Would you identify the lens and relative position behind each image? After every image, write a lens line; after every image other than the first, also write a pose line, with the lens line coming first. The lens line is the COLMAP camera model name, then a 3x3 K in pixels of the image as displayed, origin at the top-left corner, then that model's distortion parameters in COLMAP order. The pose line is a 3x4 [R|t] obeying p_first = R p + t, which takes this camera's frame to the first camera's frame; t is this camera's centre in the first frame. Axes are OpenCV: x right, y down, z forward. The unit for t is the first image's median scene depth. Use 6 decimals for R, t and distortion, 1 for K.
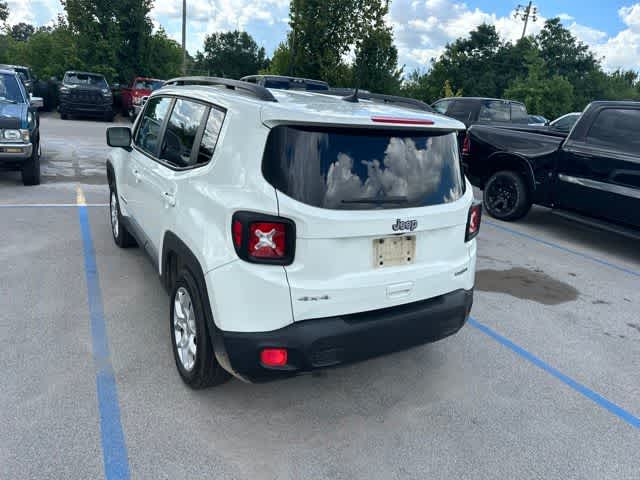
lens RADIAL K [[452.0, 0, 320.0], [0, 452.0, 240.0], [0, 0, 1]] dist [0.034134, -0.032160]
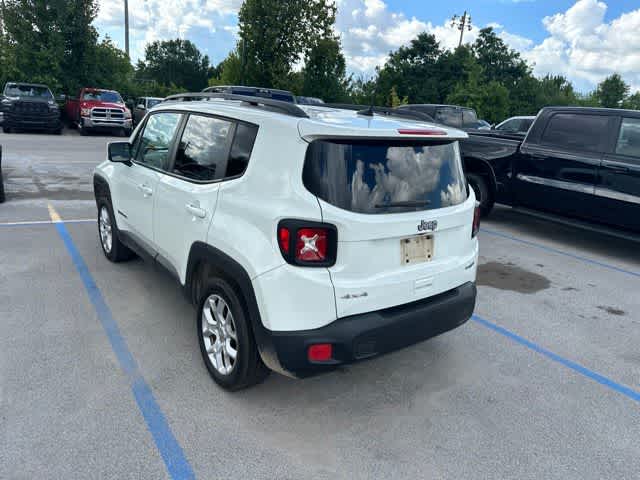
lens RADIAL K [[452.0, 0, 320.0], [0, 452.0, 240.0], [0, 0, 1]] dist [0.034134, -0.032160]
pose [[0.993284, -0.047334, 0.105576, -0.117479], [0.048832, 0.998739, -0.011647, 0.001502], [-0.104892, 0.016725, 0.994343, -0.045649]]
